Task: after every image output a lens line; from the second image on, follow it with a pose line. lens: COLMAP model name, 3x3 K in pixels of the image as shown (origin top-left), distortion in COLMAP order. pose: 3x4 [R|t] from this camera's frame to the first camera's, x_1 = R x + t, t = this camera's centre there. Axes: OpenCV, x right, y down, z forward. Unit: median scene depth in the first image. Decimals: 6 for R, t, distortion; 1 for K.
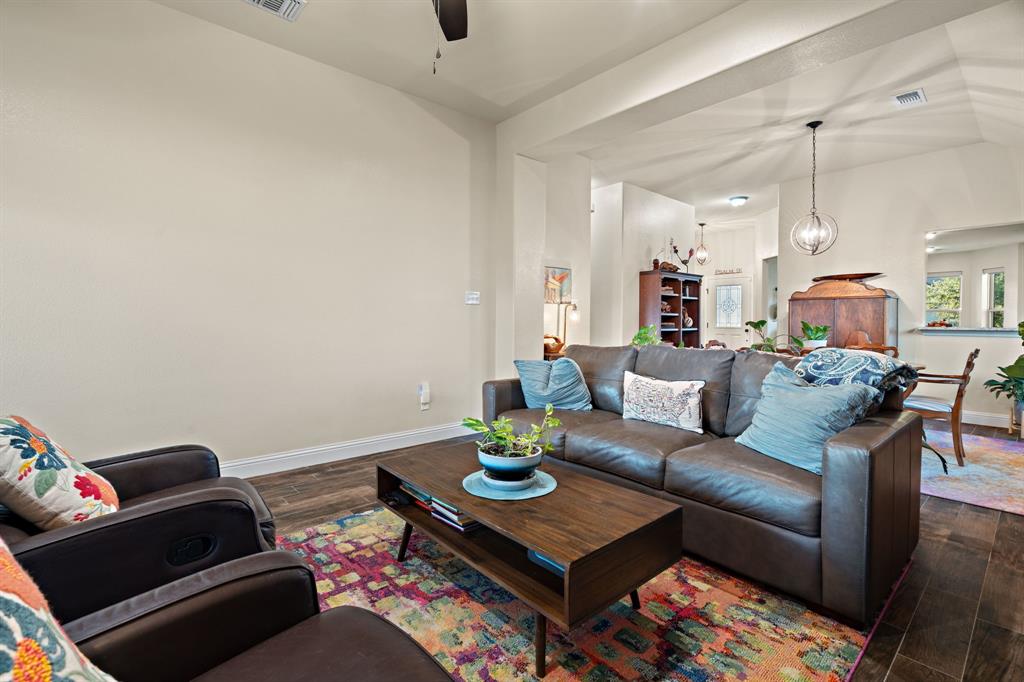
lens RADIAL K [[469.8, 0, 508.5], [0, 469.8, 326.2], [0, 0, 1]] dist [0.001016, 0.001351]
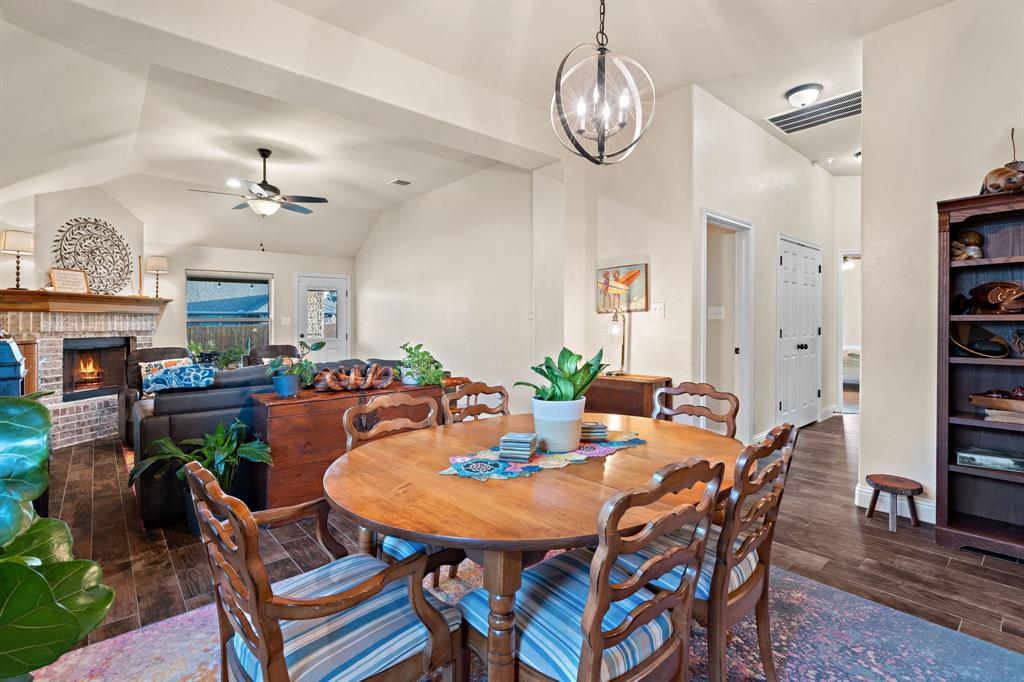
lens RADIAL K [[475.3, 0, 517.4], [0, 475.3, 319.4], [0, 0, 1]] dist [0.000383, -0.000331]
pose [[0.000890, -0.016788, -0.999859, 0.853847], [0.001413, 0.999858, -0.016787, -0.022828], [0.999999, -0.001398, 0.000914, 0.795827]]
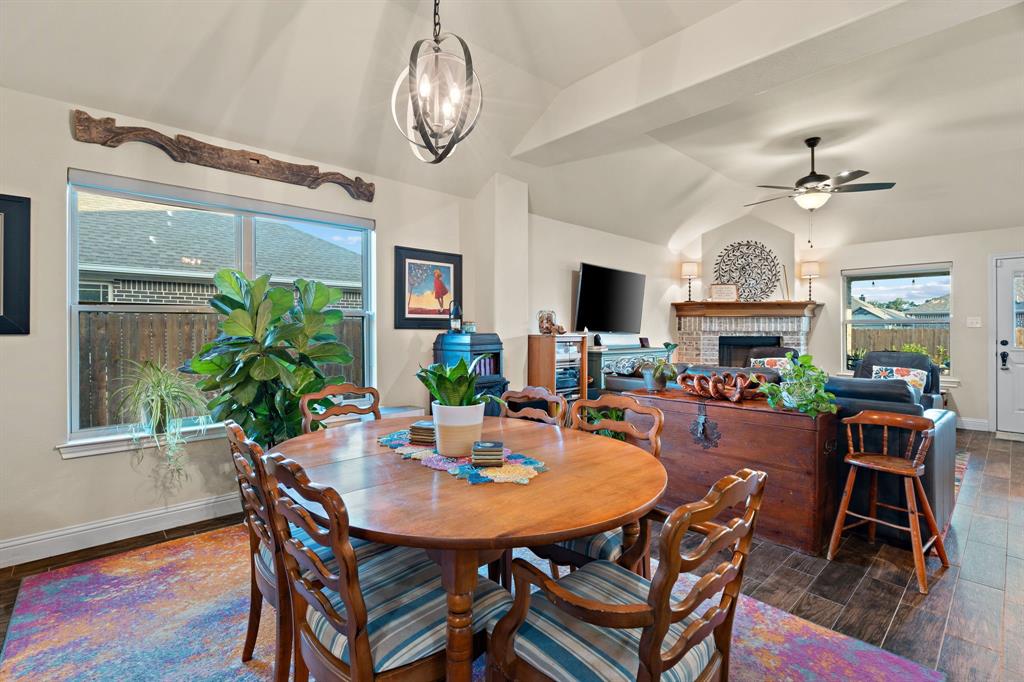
lens RADIAL K [[471.6, 0, 508.1], [0, 471.6, 328.3], [0, 0, 1]] dist [0.000231, 0.000543]
pose [[-0.999437, -0.008204, -0.032519, 0.517738], [-0.008473, 0.999931, 0.008151, -0.028500], [0.032450, 0.008422, -0.999438, 1.129570]]
